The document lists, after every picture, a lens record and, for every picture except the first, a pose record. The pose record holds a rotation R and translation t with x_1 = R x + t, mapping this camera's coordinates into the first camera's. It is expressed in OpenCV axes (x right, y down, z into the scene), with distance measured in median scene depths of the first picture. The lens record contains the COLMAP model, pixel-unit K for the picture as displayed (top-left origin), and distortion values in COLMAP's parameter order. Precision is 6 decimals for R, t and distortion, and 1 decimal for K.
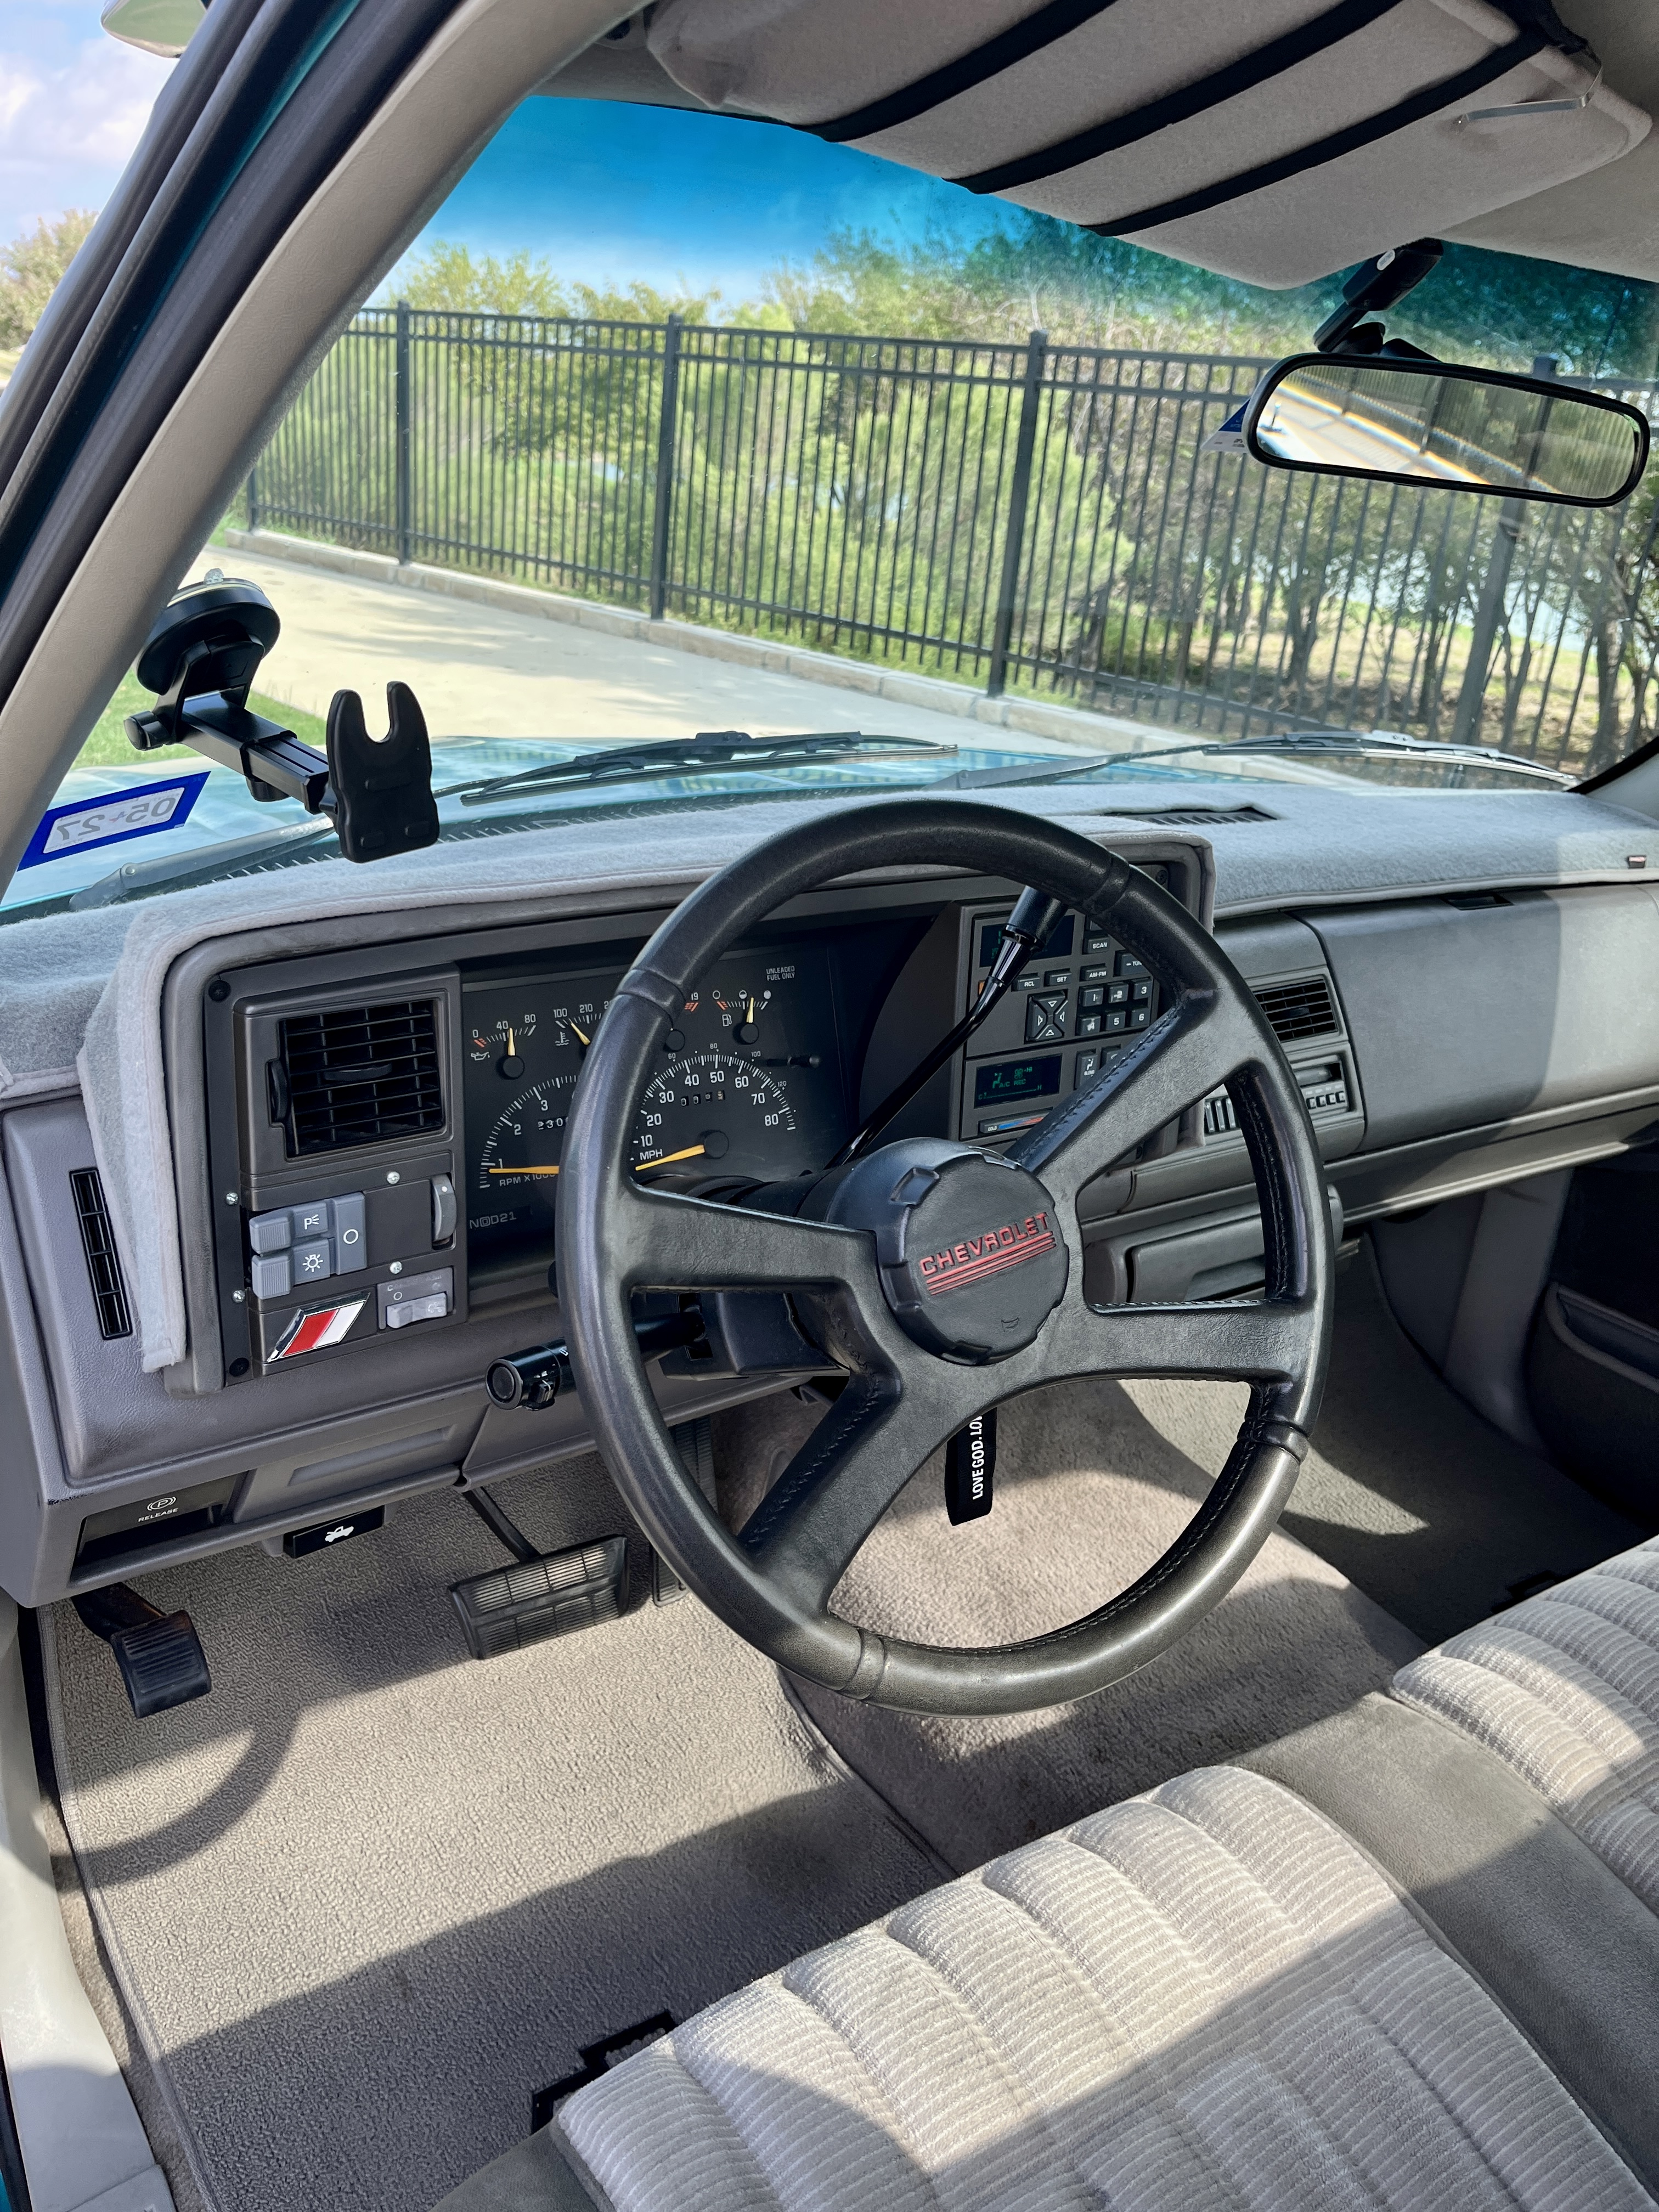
lens RADIAL K [[1673.4, 0, 822.1], [0, 1673.4, 1116.1], [0, 0, 1]] dist [0.036304, -0.042201]
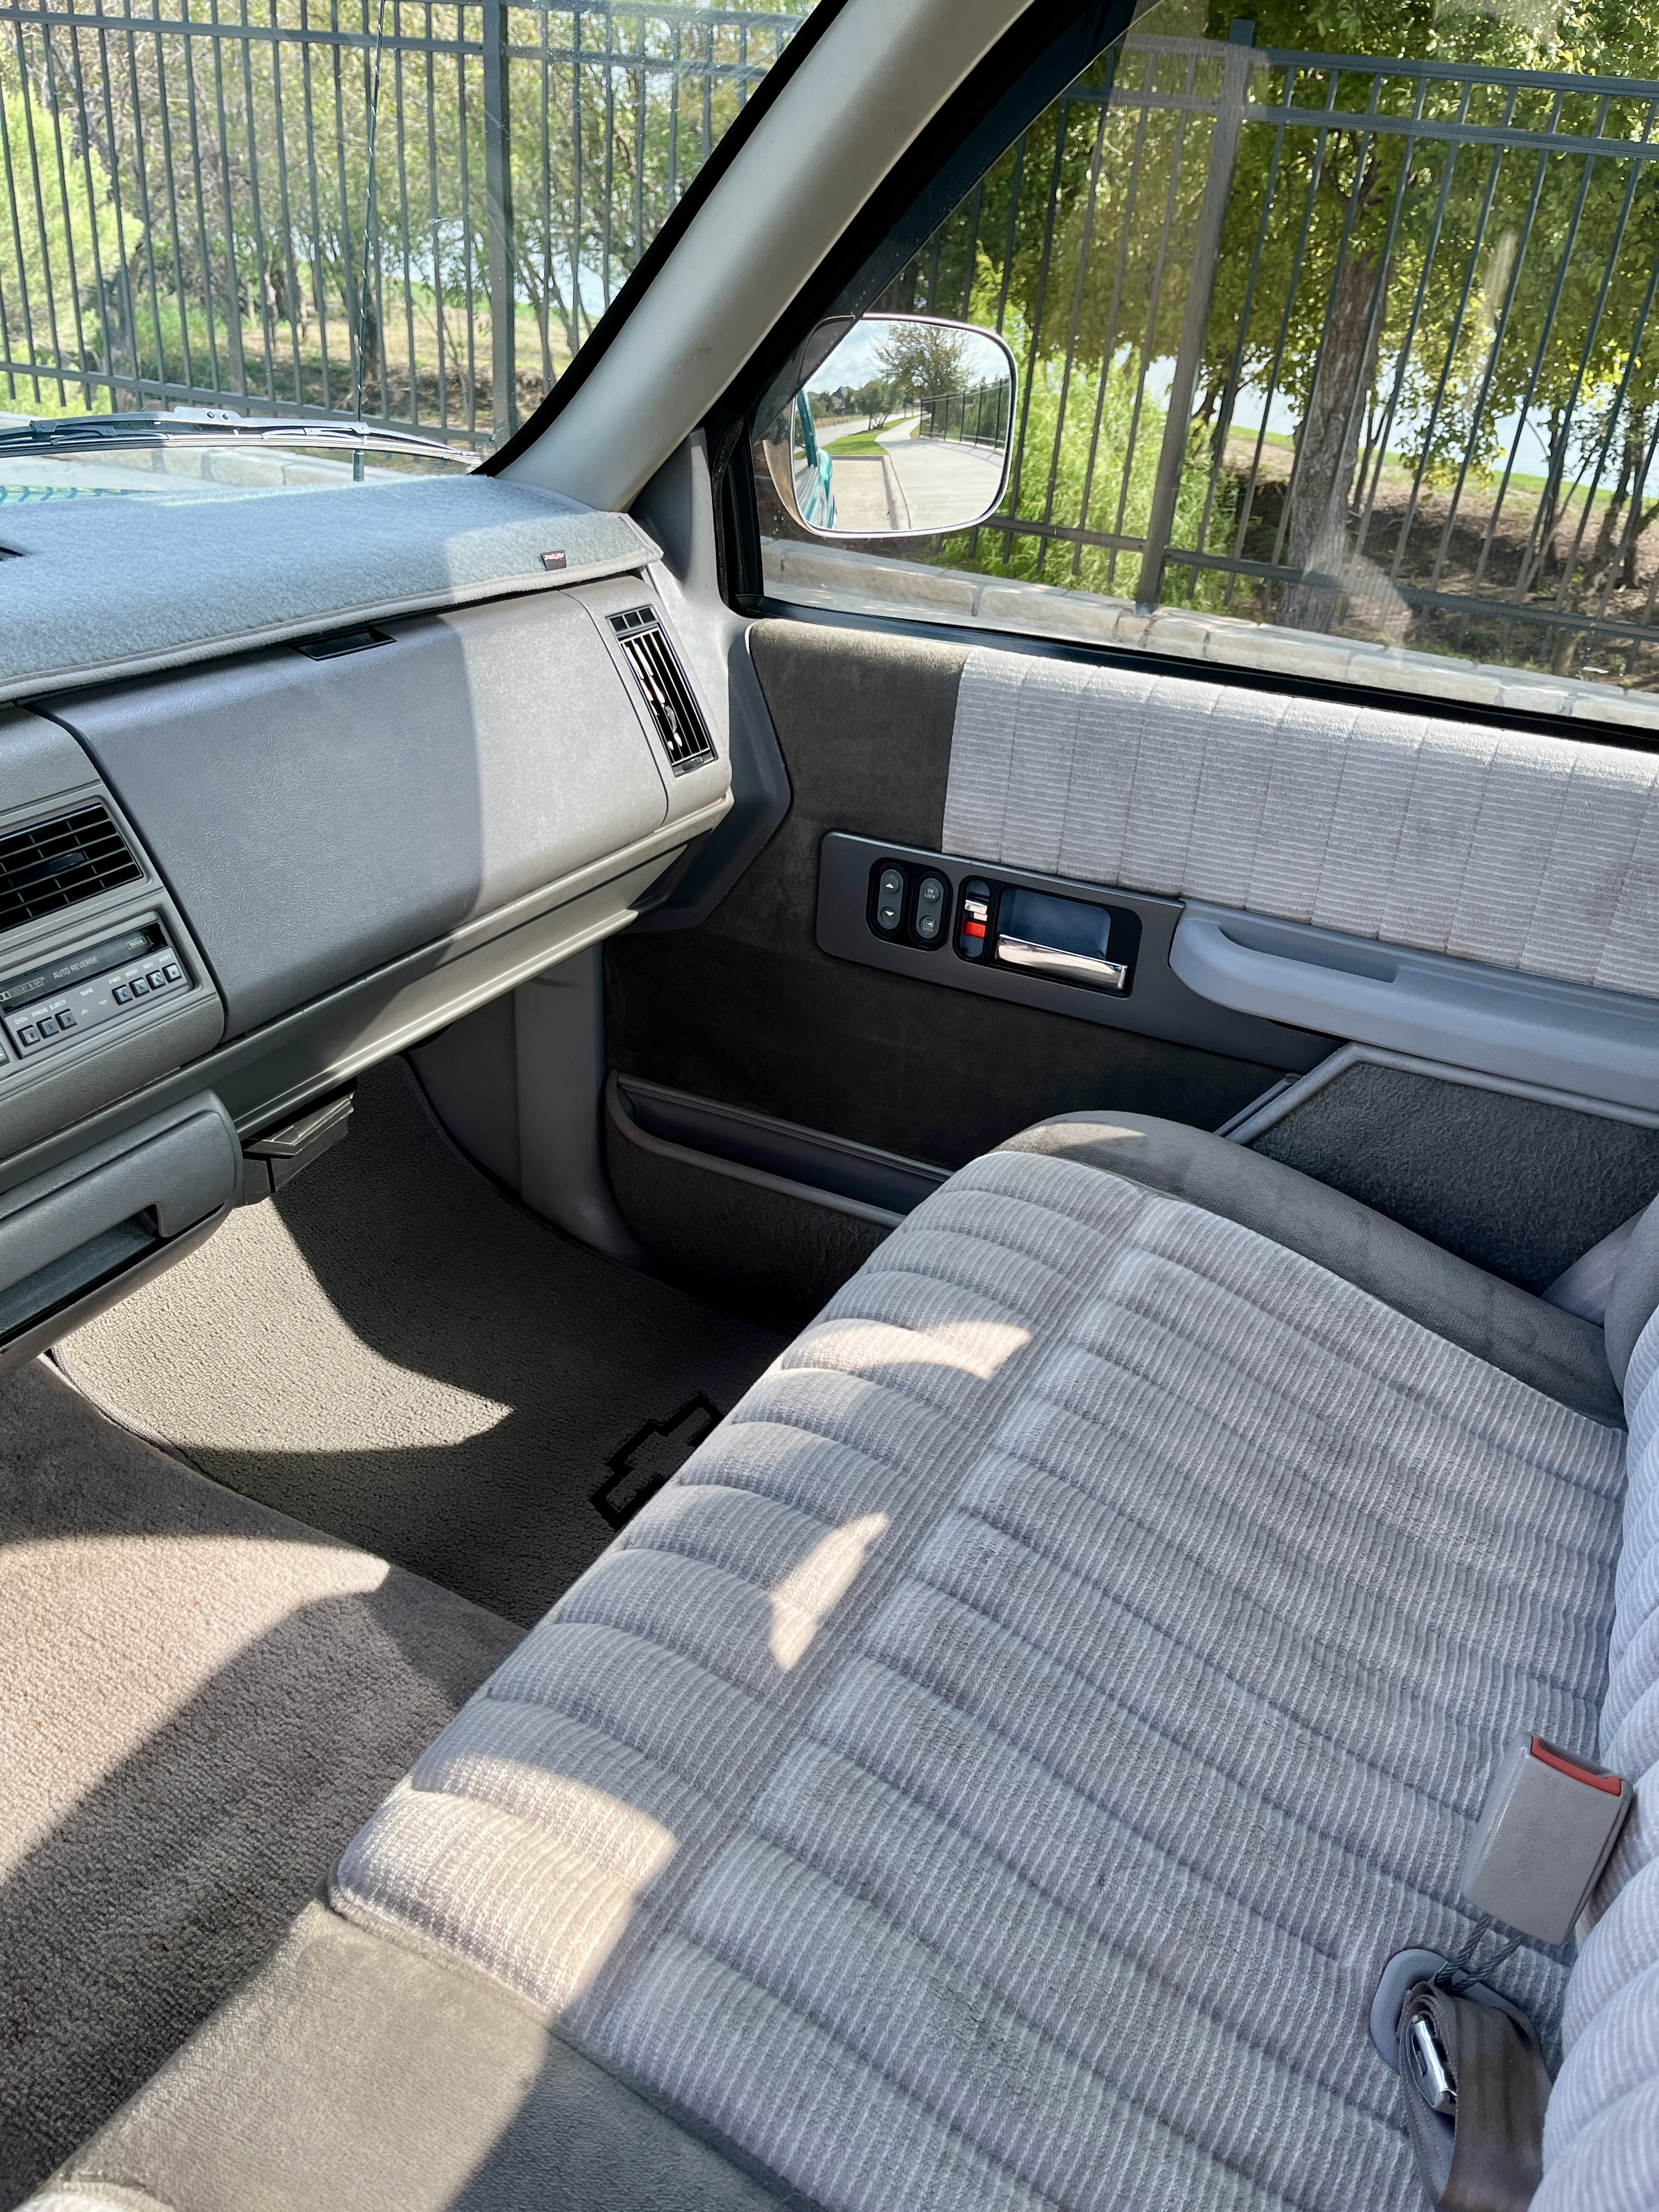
lens RADIAL K [[1630.1, 0, 854.0], [0, 1630.1, 1117.0], [0, 0, 1]] dist [0.055117, -0.086787]
pose [[0.867553, -0.260358, 0.423751, 0.249819], [0.184920, 0.959807, 0.211128, -0.044338], [-0.461689, -0.104805, 0.880829, 0.278416]]
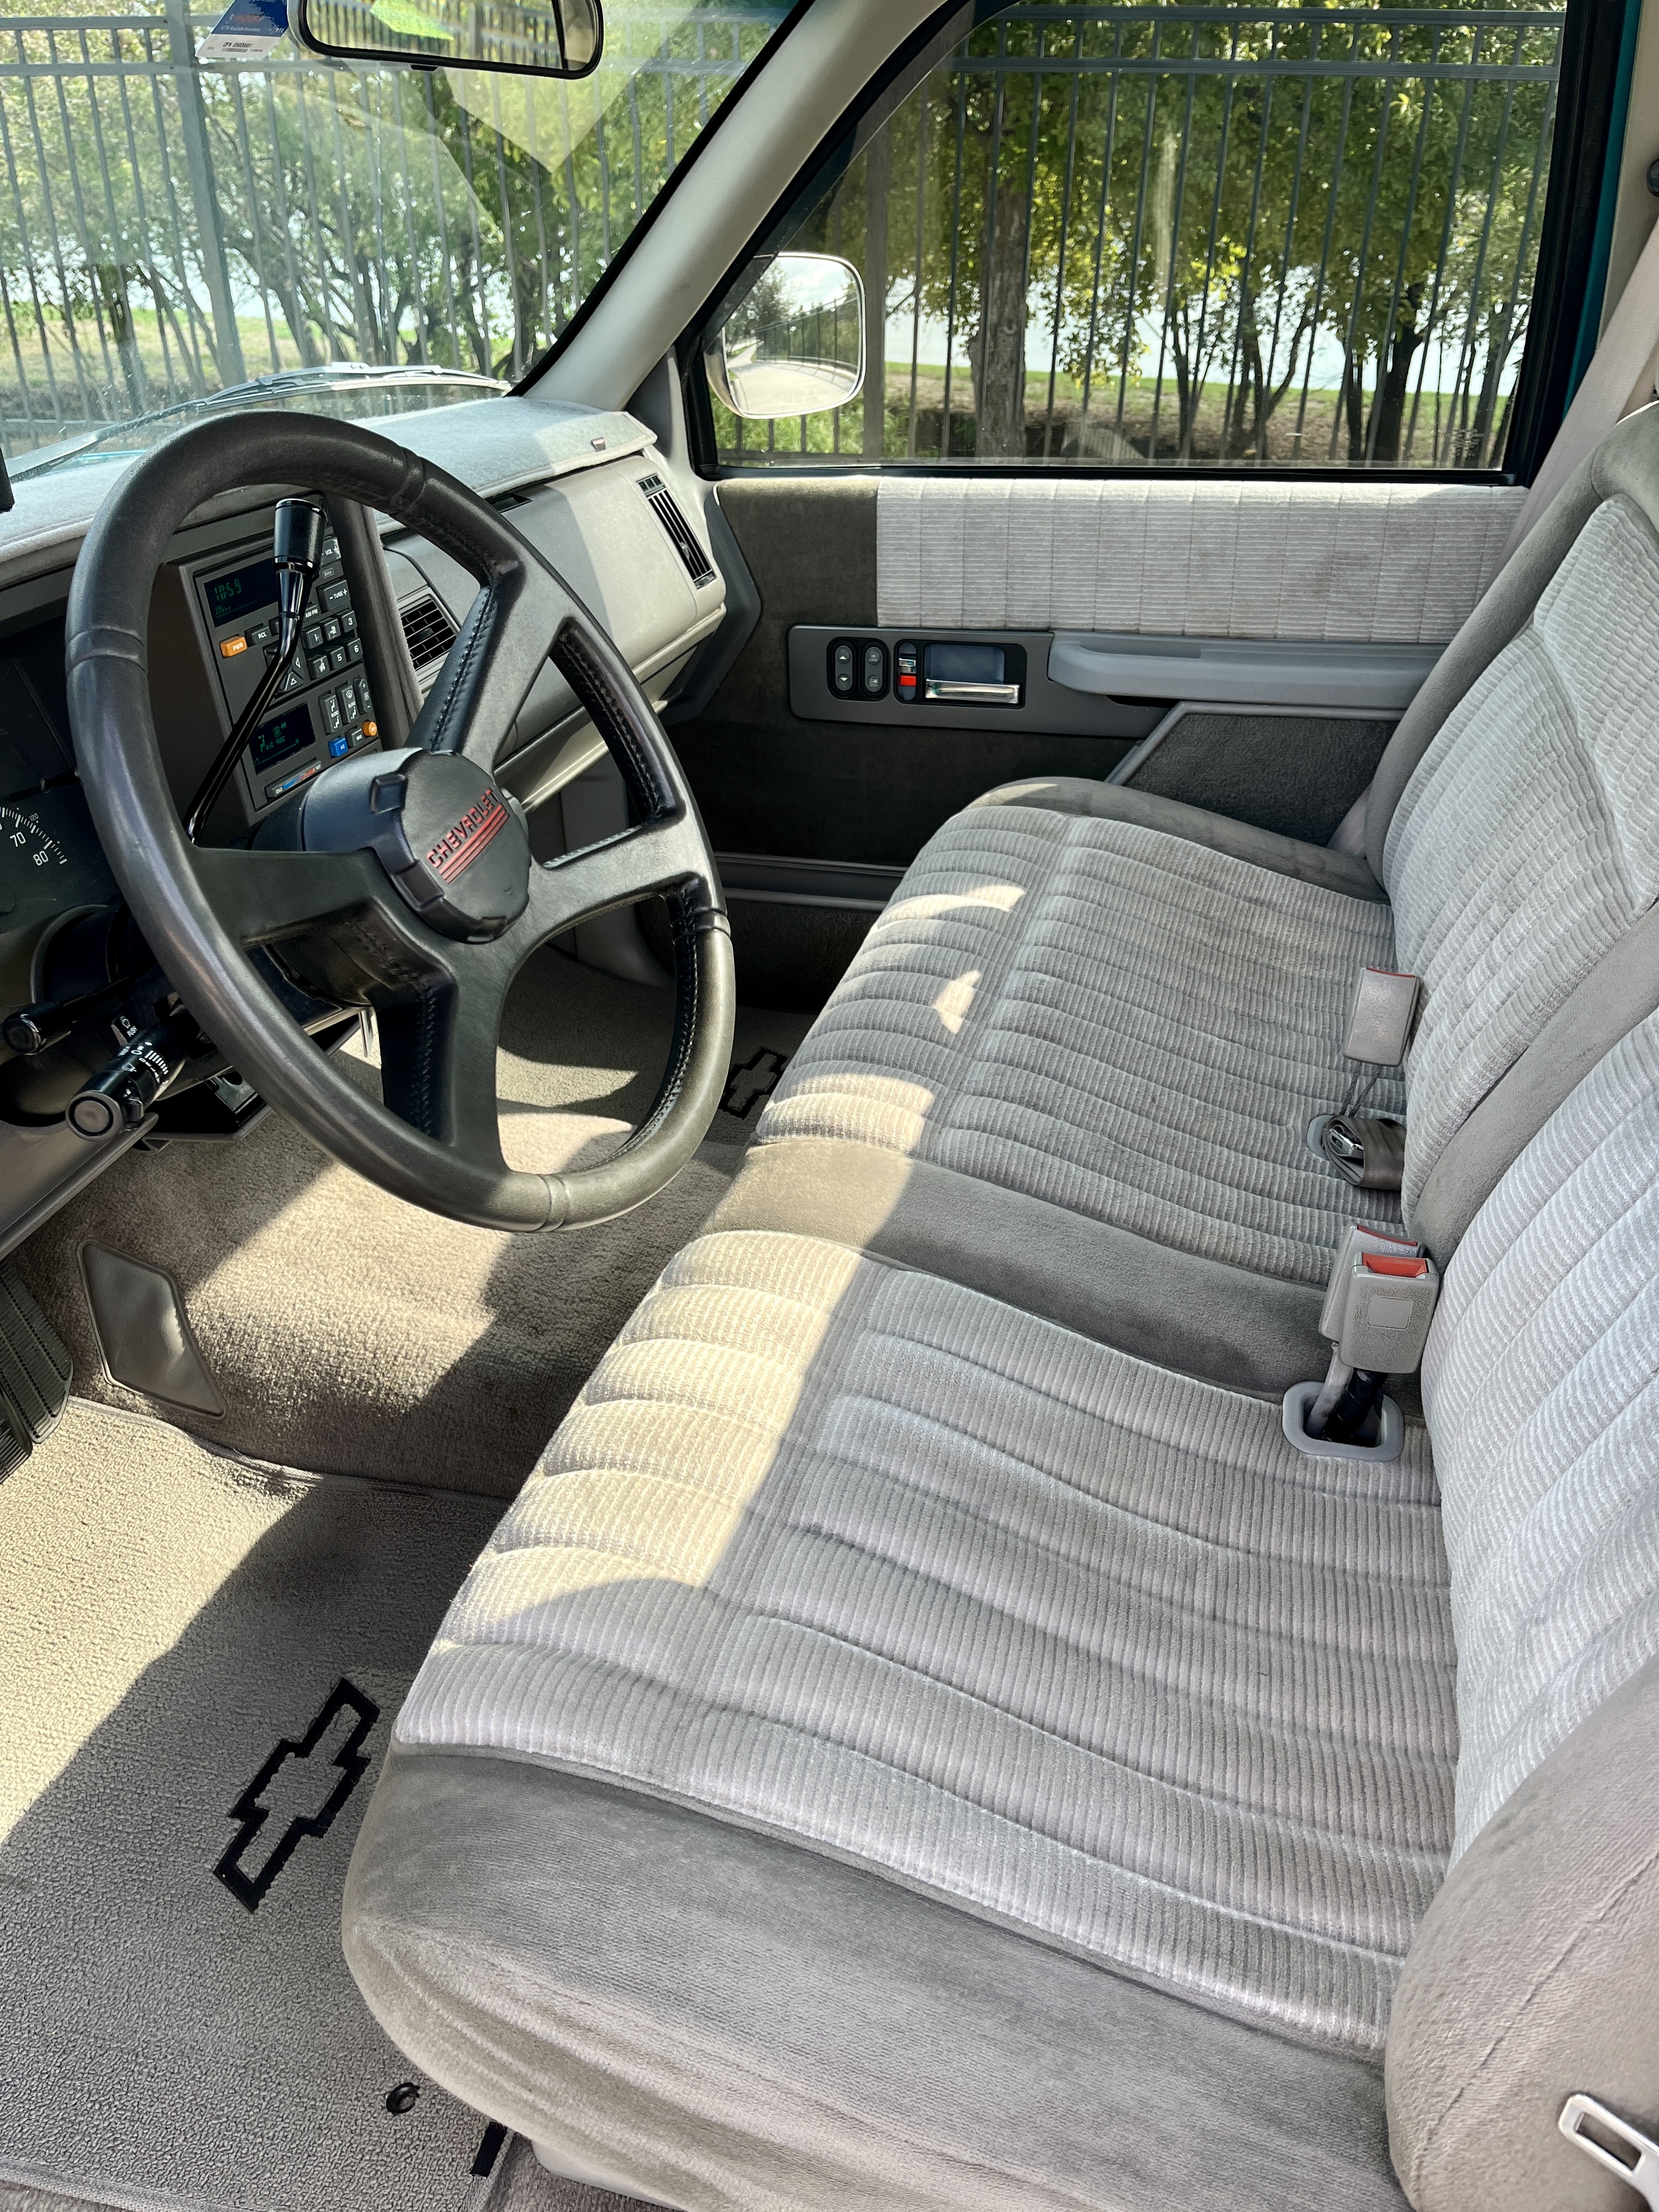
lens RADIAL K [[1673.4, 0, 822.1], [0, 1673.4, 1116.1], [0, 0, 1]] dist [0.036304, -0.042201]
pose [[0.747873, -0.398572, 0.530873, -0.206579], [0.308562, 0.916772, 0.253610, 0.024257], [-0.587772, -0.025860, 0.808613, -0.004396]]
